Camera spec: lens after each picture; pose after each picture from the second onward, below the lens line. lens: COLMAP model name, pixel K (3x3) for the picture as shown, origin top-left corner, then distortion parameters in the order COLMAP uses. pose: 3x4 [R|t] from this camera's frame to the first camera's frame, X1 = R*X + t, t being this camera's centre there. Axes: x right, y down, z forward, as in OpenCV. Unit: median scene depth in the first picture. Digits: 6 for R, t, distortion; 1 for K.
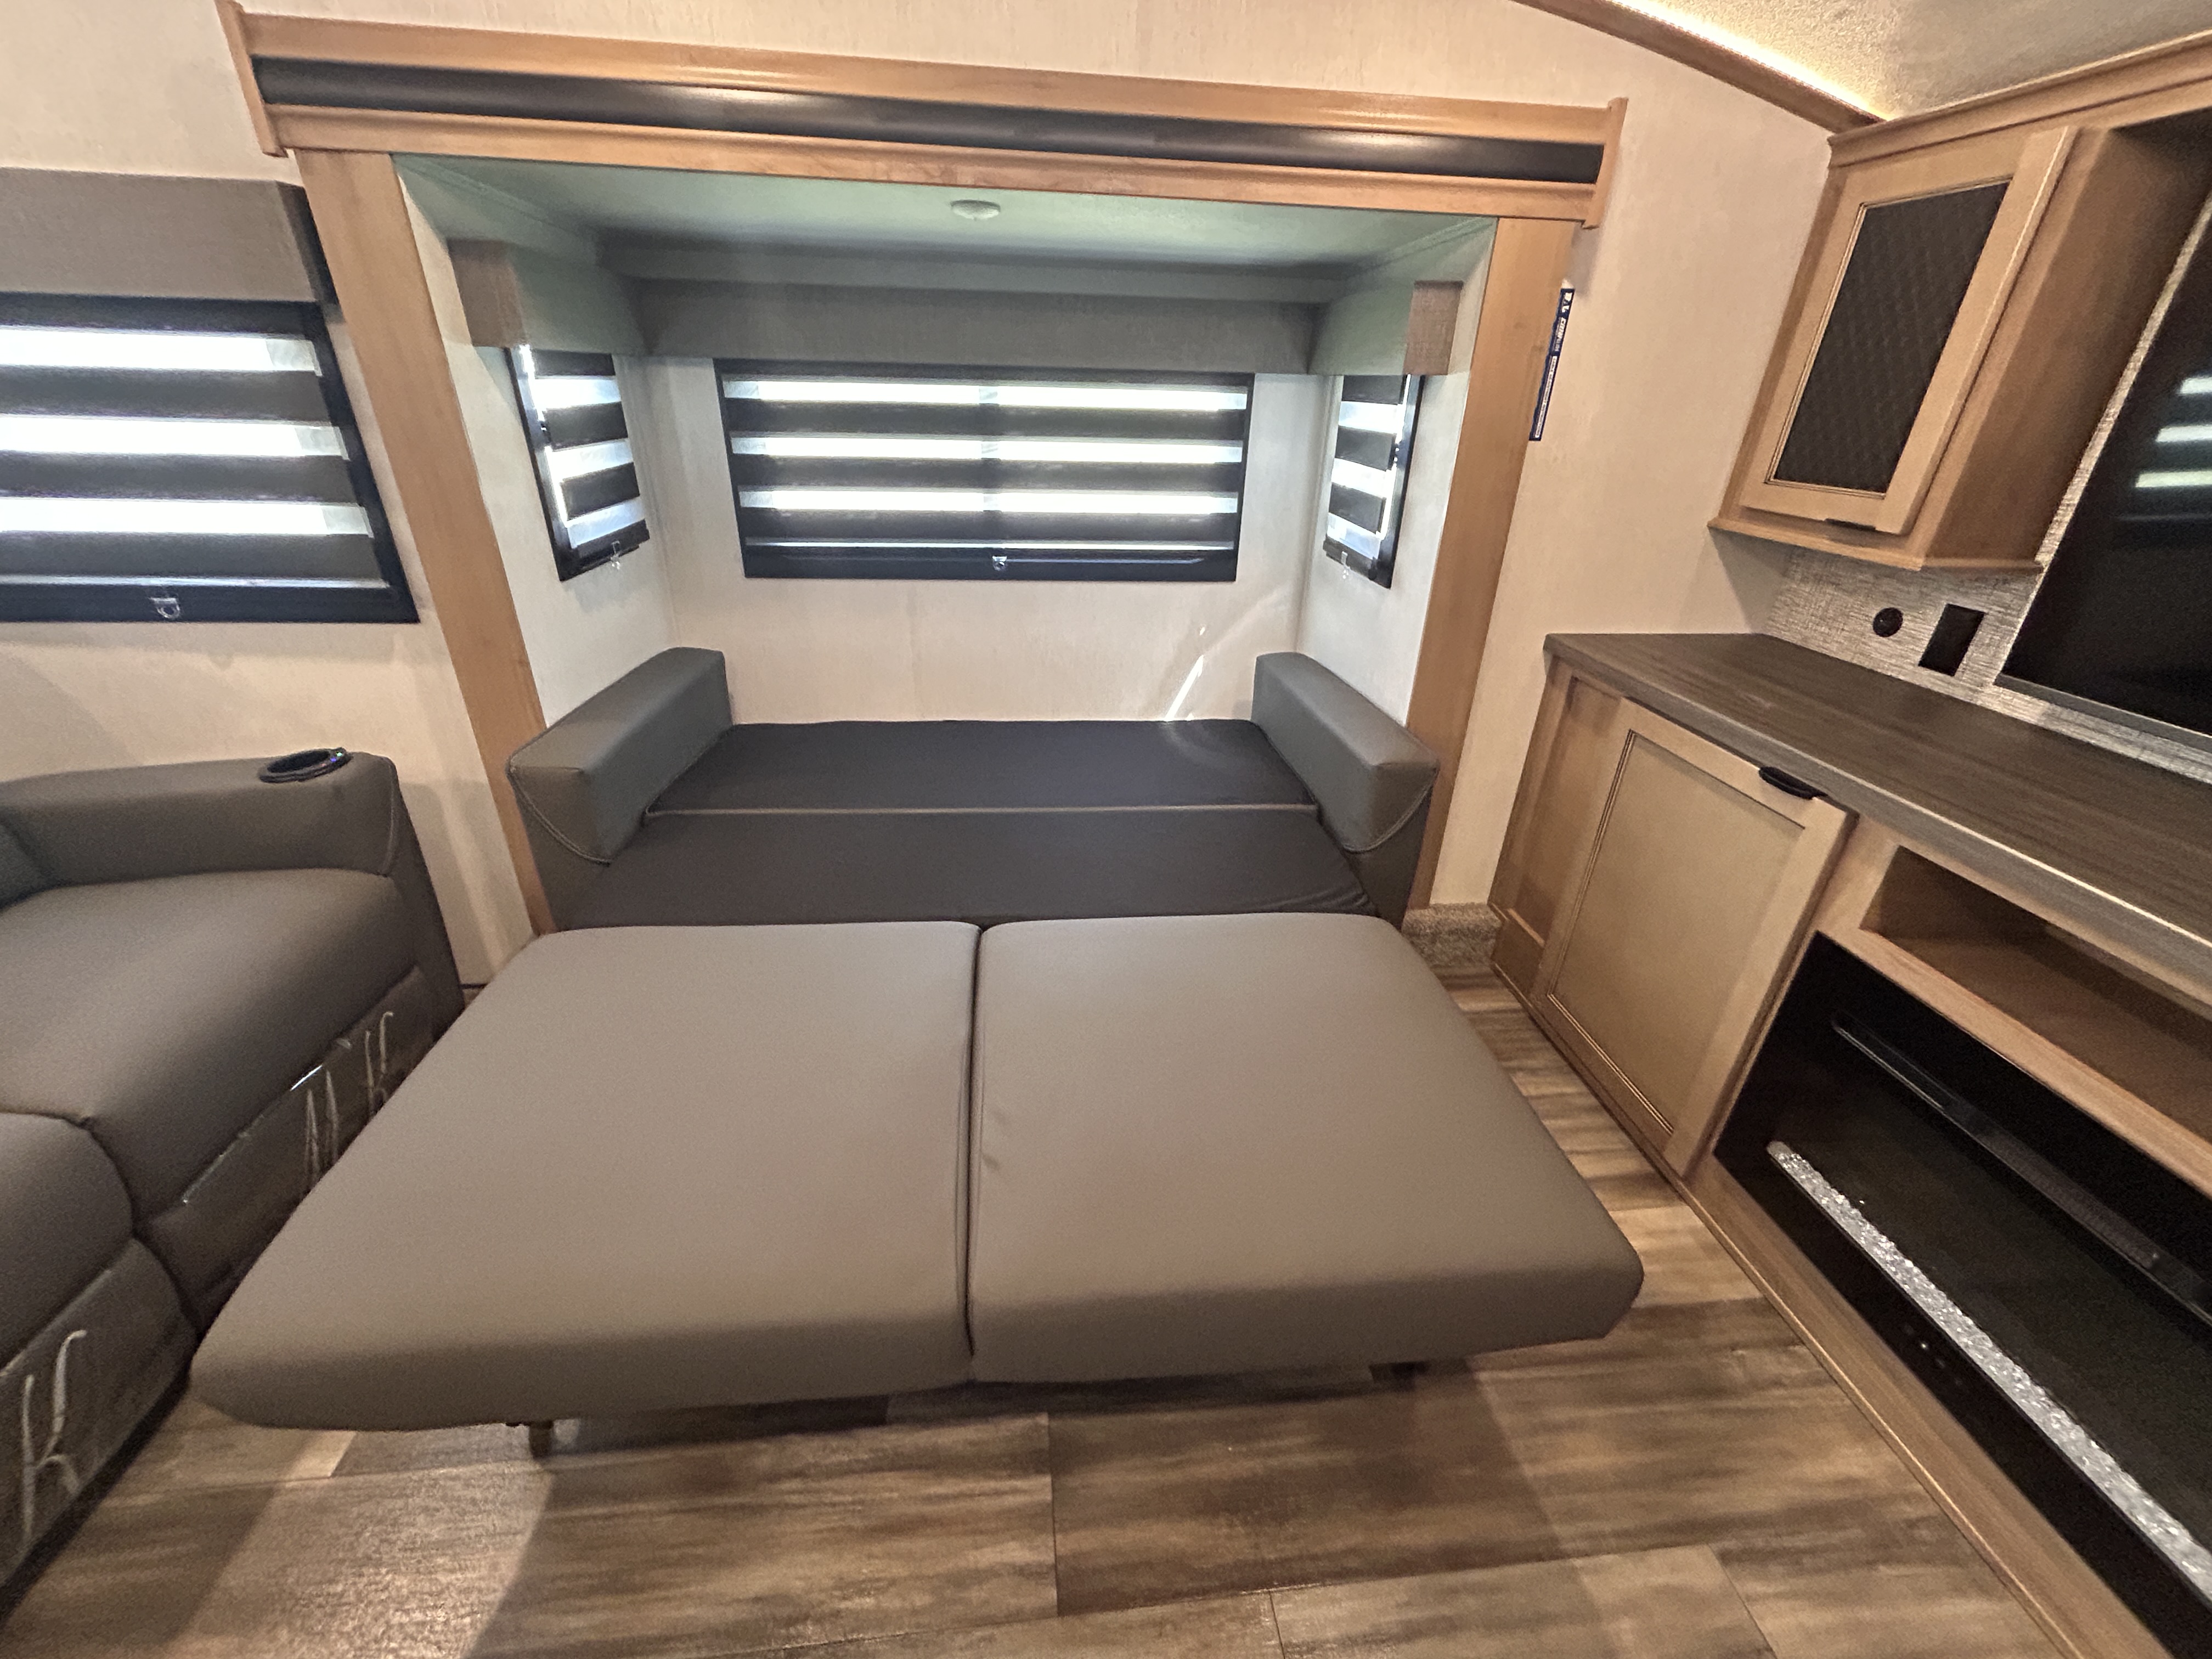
lens RADIAL K [[893.6, 0, 1103.6], [0, 893.6, 829.0], [0, 0, 1]] dist [0.000978, 0.000371]
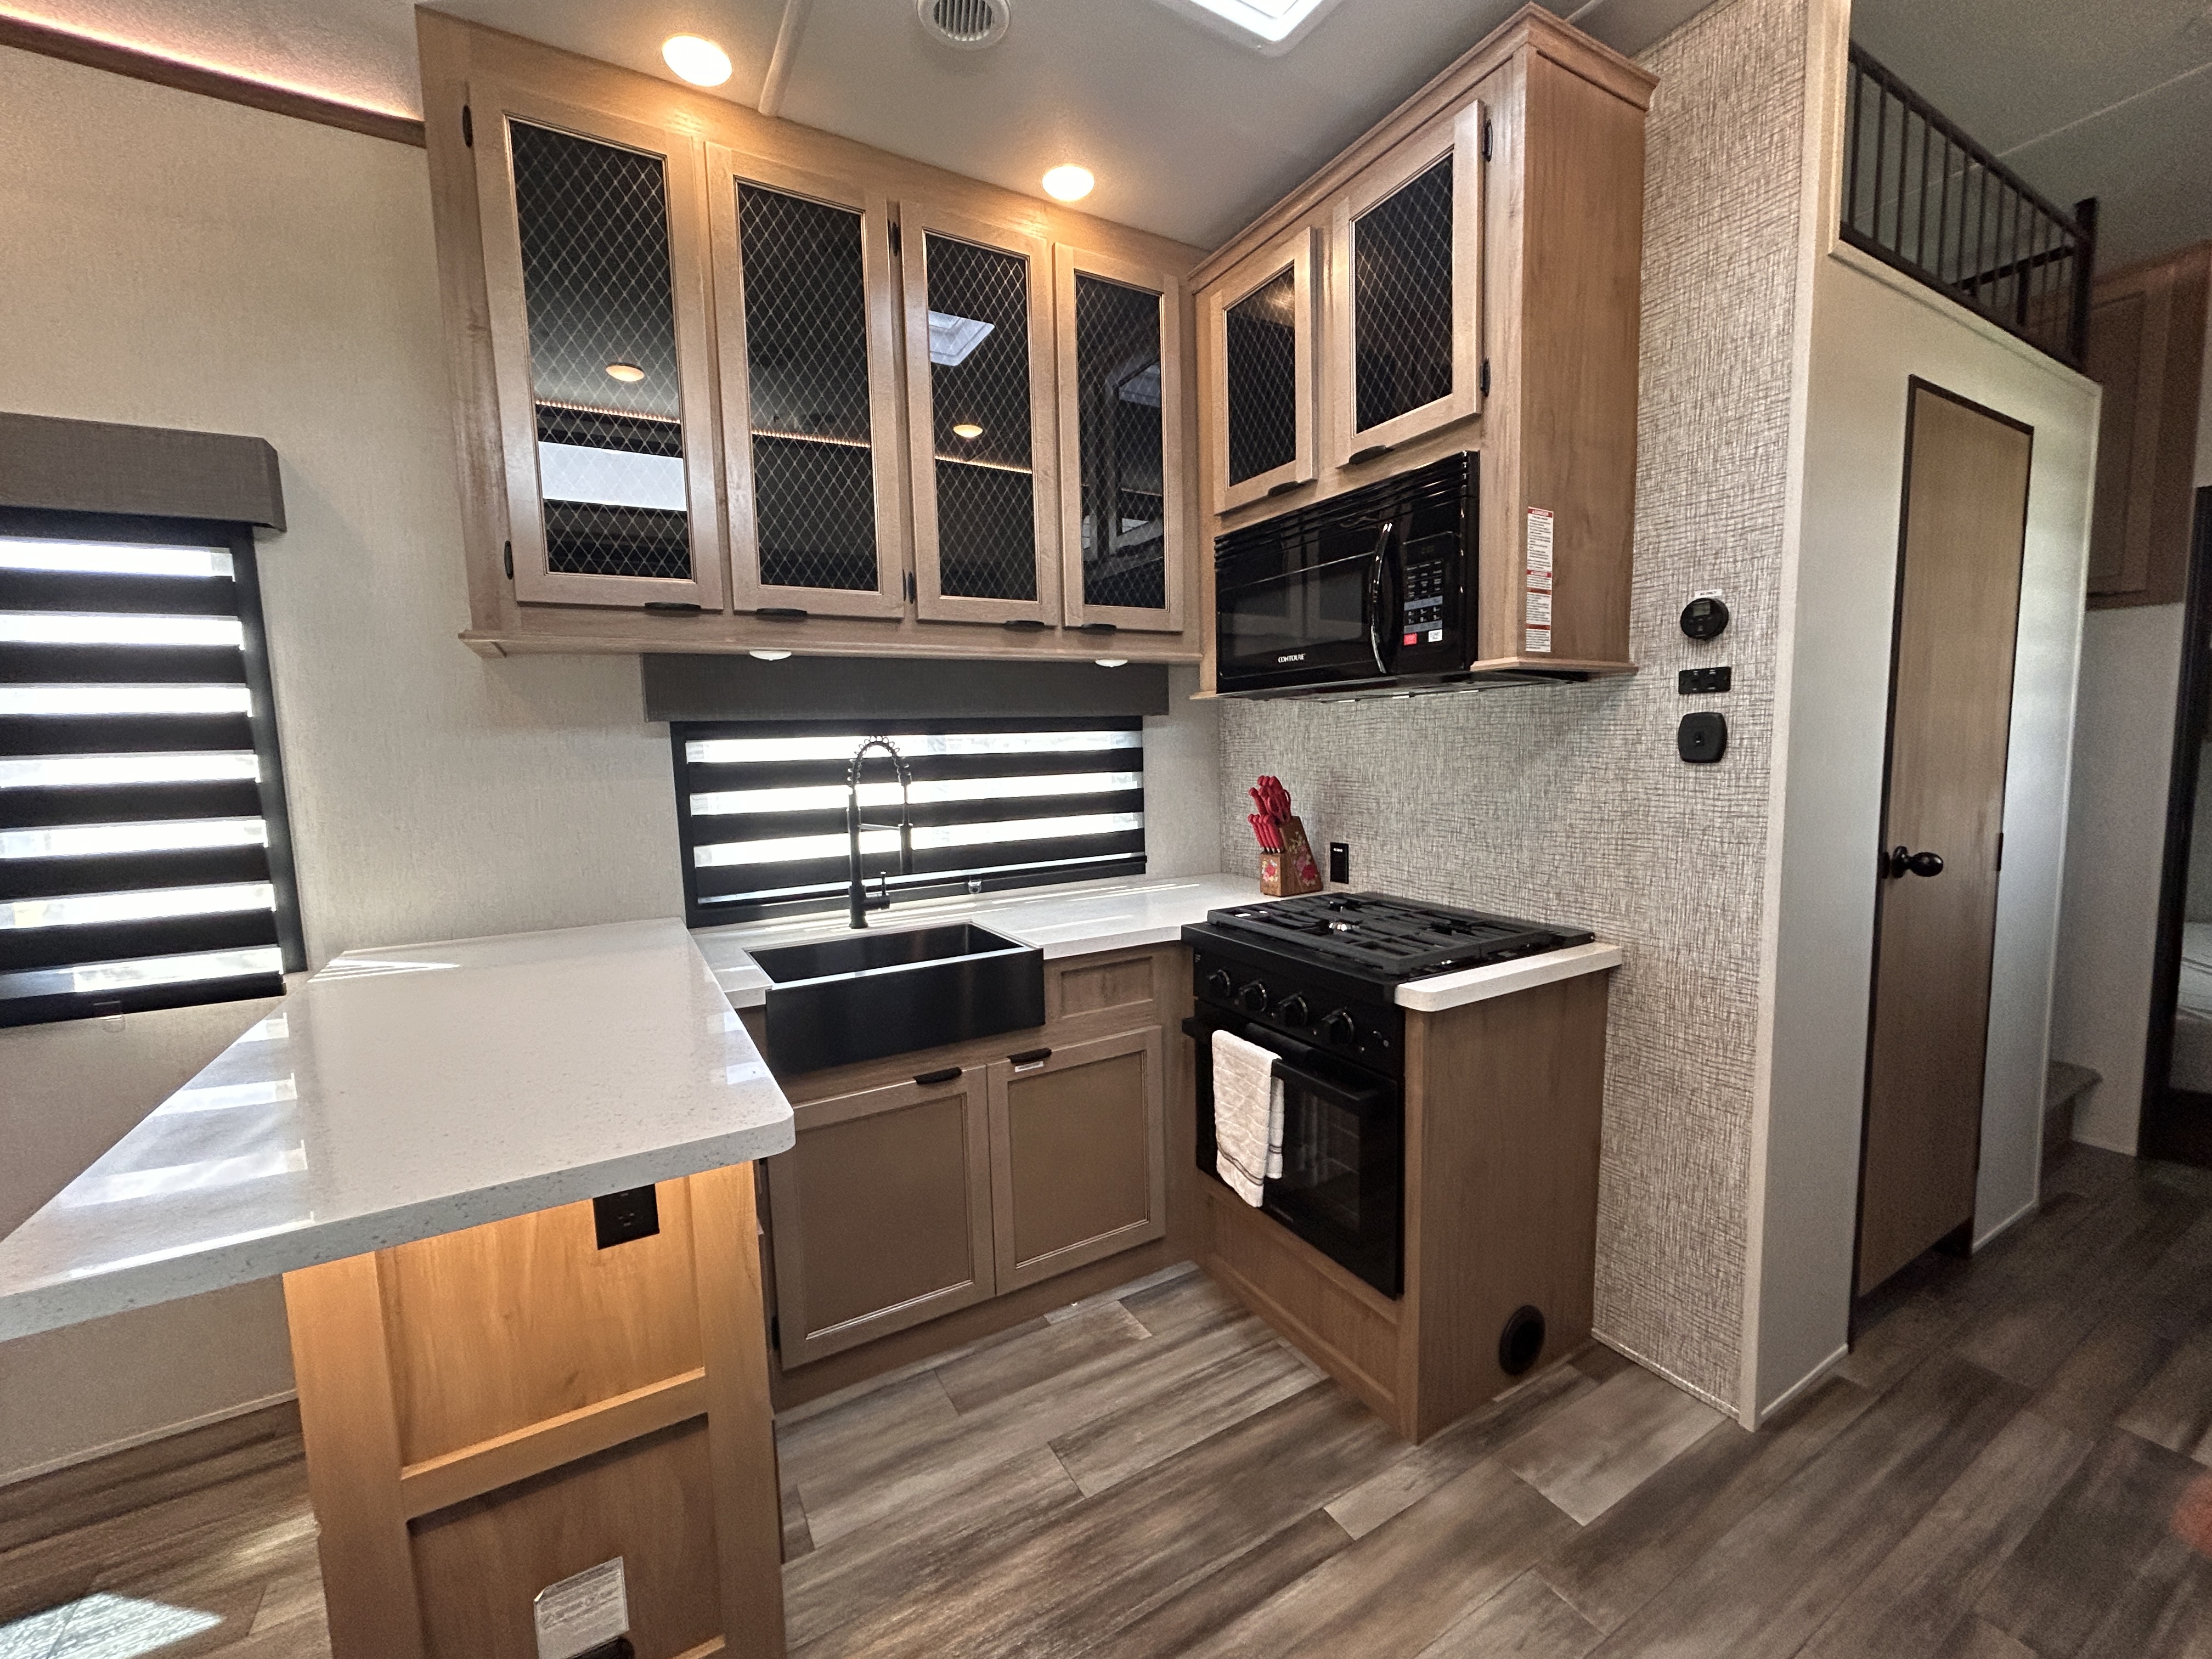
lens RADIAL K [[893.6, 0, 1106.6], [0, 893.6, 838.4], [0, 0, 1]] dist [0.000978, 0.000371]
pose [[-0.911462, 0.029147, -0.410350, 0.870953], [-0.191275, 0.853084, 0.485450, -0.572631], [0.364213, 0.520959, -0.771978, 1.136342]]
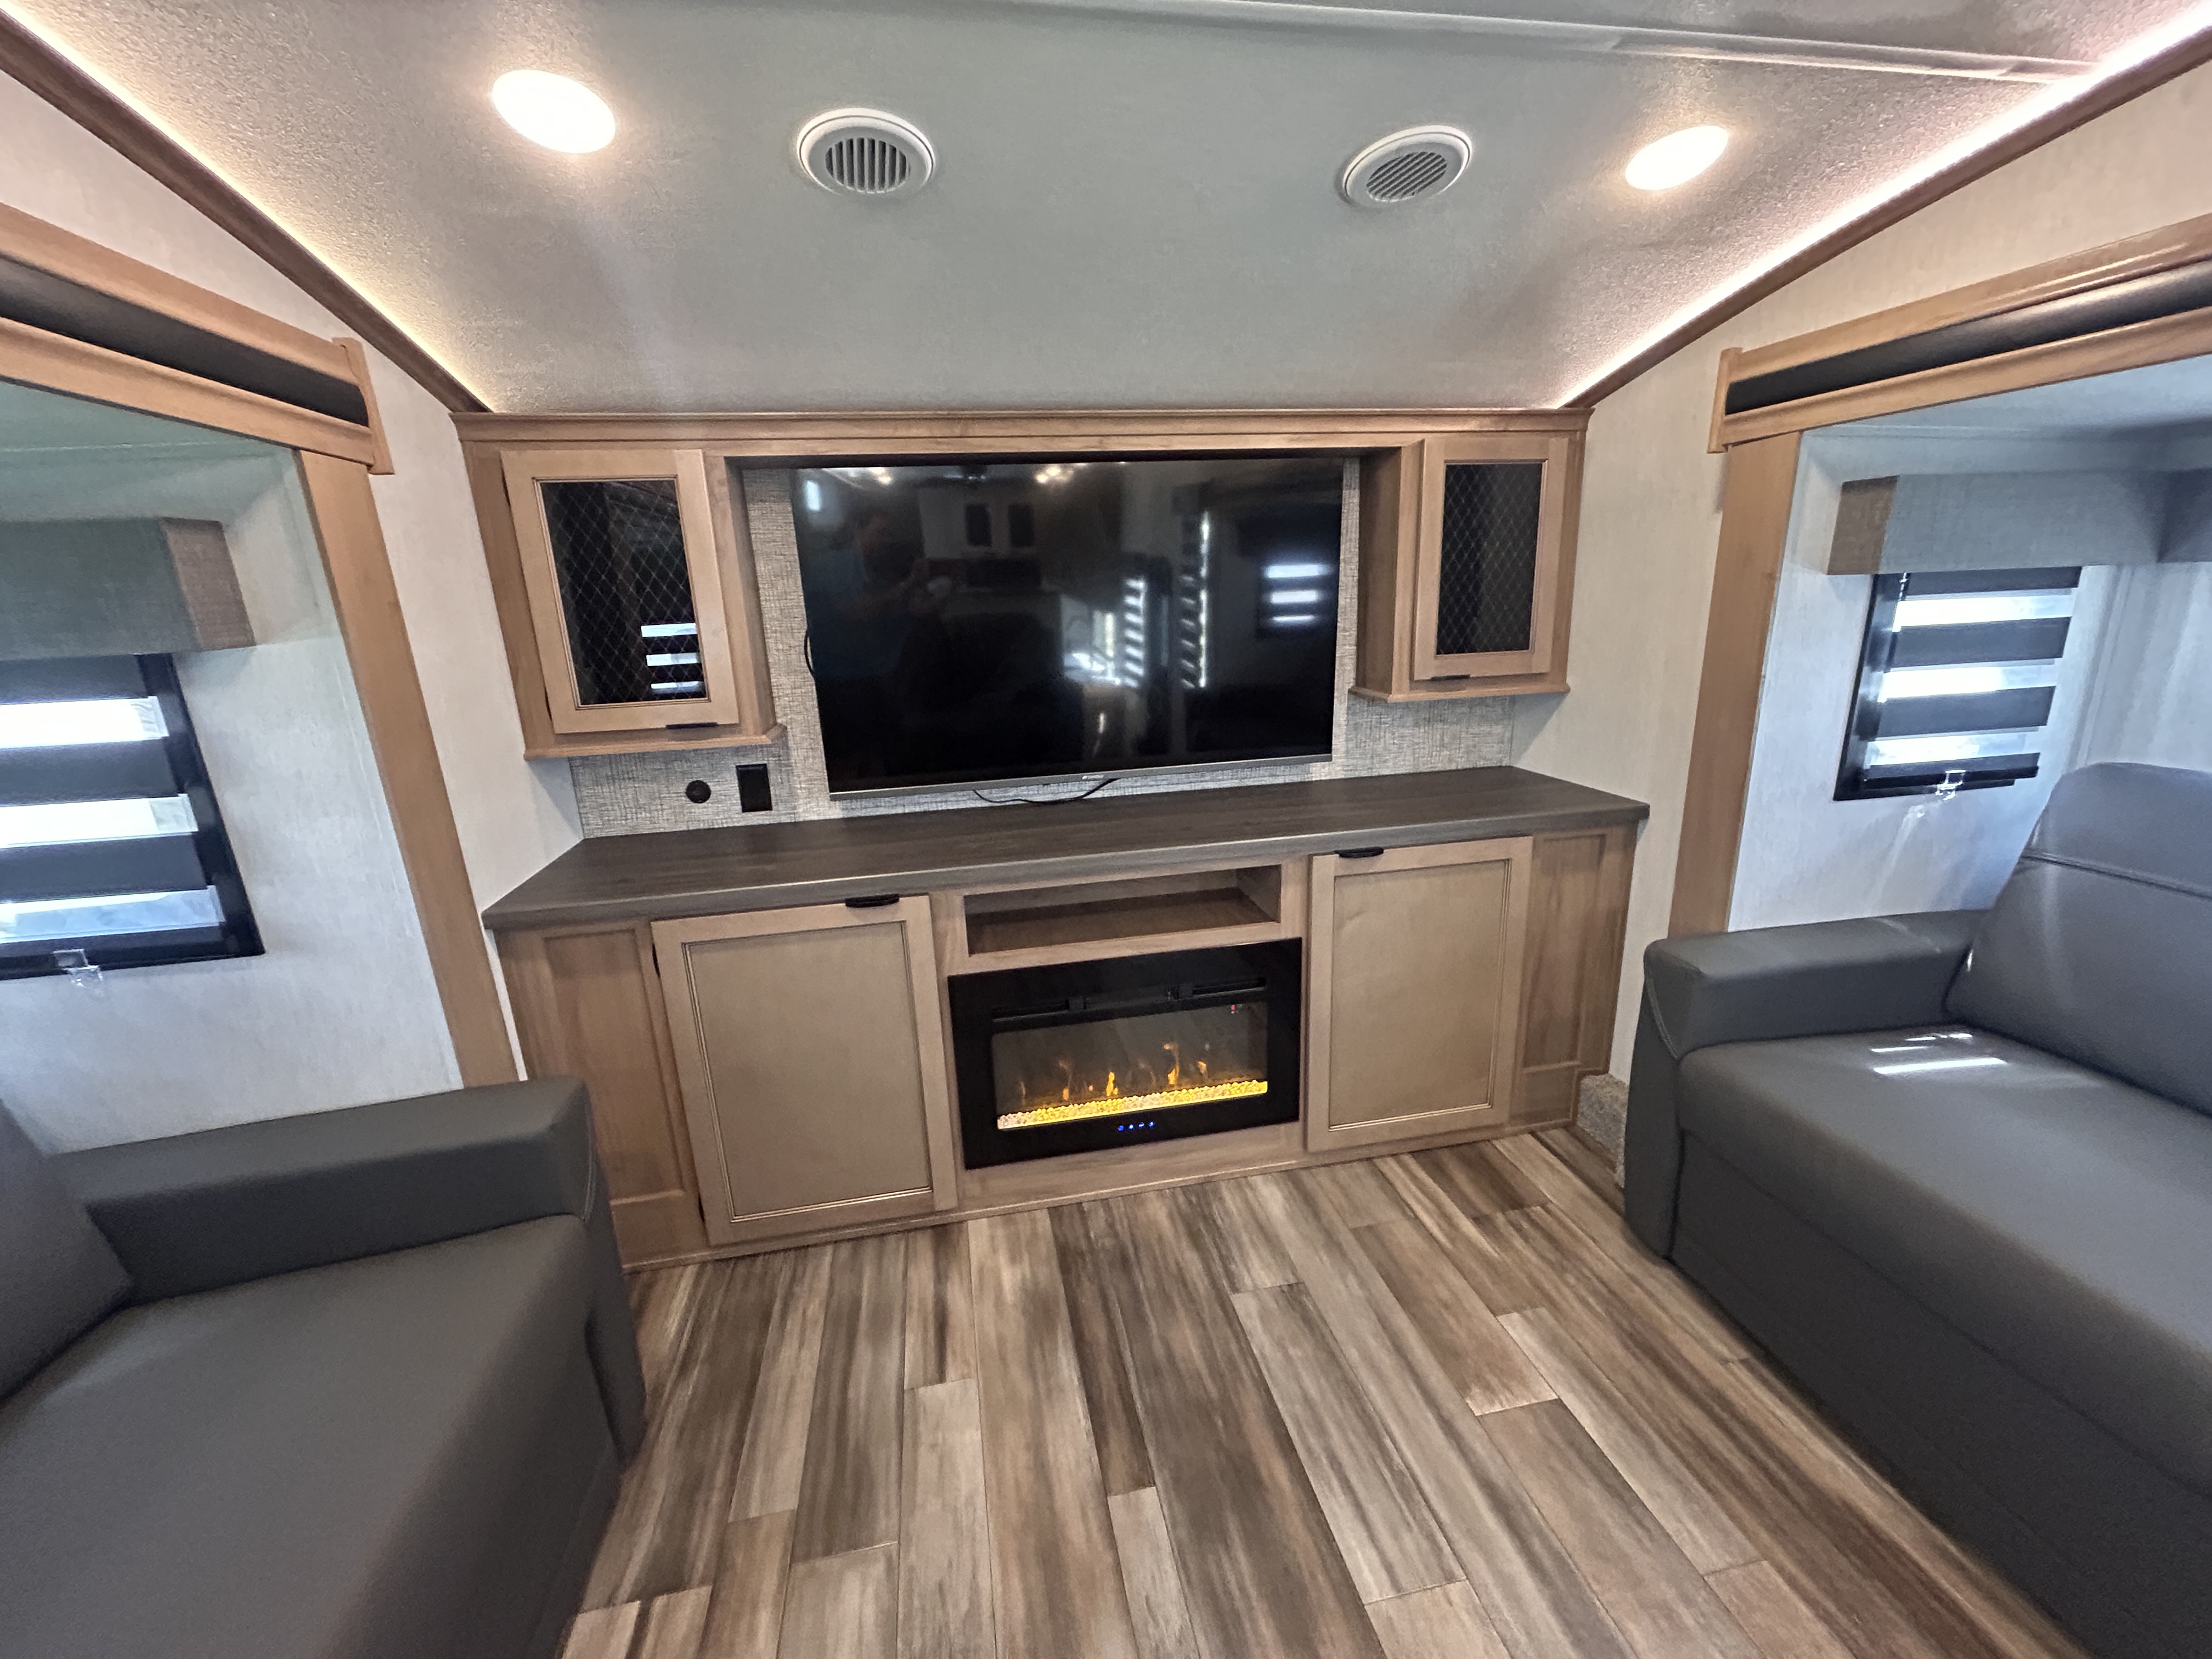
lens RADIAL K [[893.6, 0, 1101.9], [0, 893.6, 830.2], [0, 0, 1]] dist [0.000978, 0.000371]
pose [[-0.084211, -0.284058, 0.955102, -0.407762], [0.482018, 0.827285, 0.288543, -0.306684], [-0.872105, 0.484675, 0.067254, 0.508087]]
